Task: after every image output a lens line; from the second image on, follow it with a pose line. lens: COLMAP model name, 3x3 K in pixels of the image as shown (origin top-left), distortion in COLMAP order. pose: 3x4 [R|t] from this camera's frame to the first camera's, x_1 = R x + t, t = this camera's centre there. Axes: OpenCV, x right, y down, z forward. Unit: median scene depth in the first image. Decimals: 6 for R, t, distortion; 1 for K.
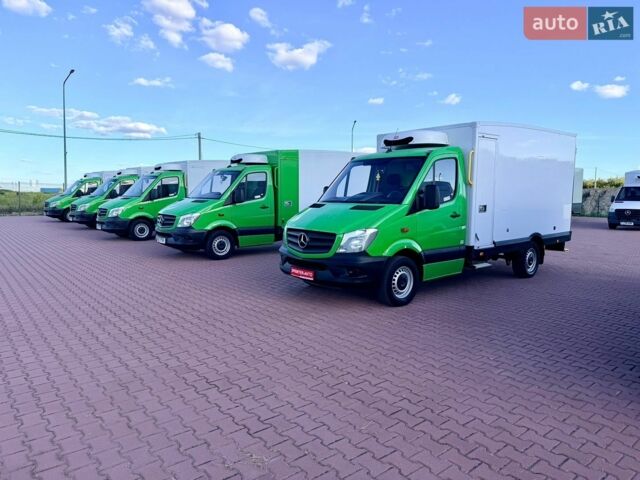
lens RADIAL K [[464.7, 0, 315.1], [0, 464.7, 238.7], [0, 0, 1]] dist [0.026566, 0.000762]
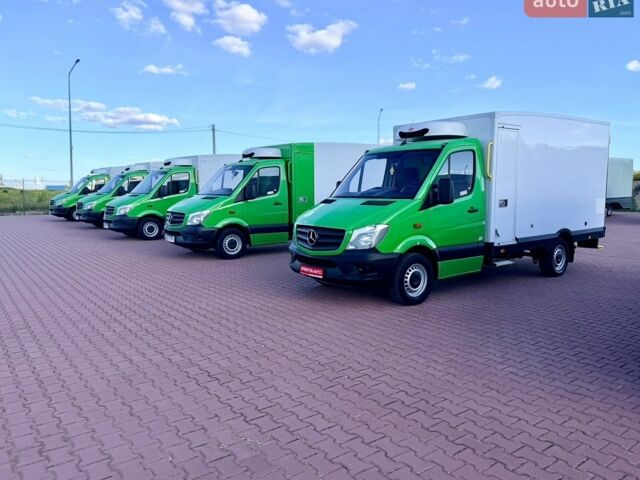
lens RADIAL K [[506.7, 0, 322.7], [0, 506.7, 242.3], [0, 0, 1]] dist [0.043452, -0.012258]
pose [[0.999389, -0.004445, -0.034679, 0.029504], [0.004706, 0.999961, 0.007459, 0.005845], [0.034644, -0.007618, 0.999371, -0.049945]]
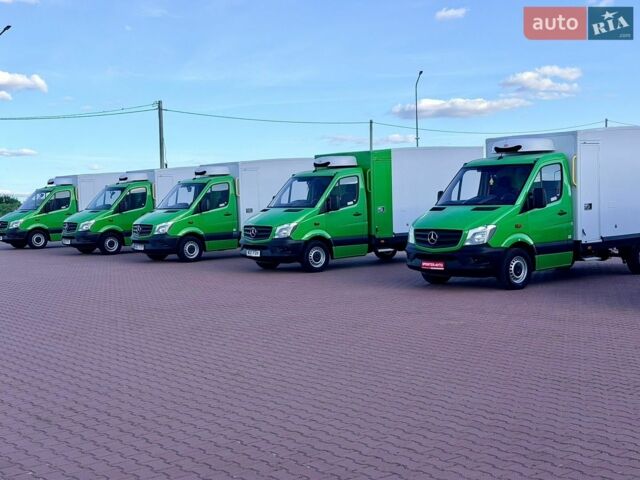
lens RADIAL K [[881.0, 0, 314.2], [0, 881.0, 239.1], [0, 0, 1]] dist [0.075990, 0.000000]
pose [[0.999076, -0.033210, -0.027291, -0.244708], [0.031904, 0.998386, -0.046976, 0.094552], [0.028807, 0.046062, 0.998523, -1.164163]]
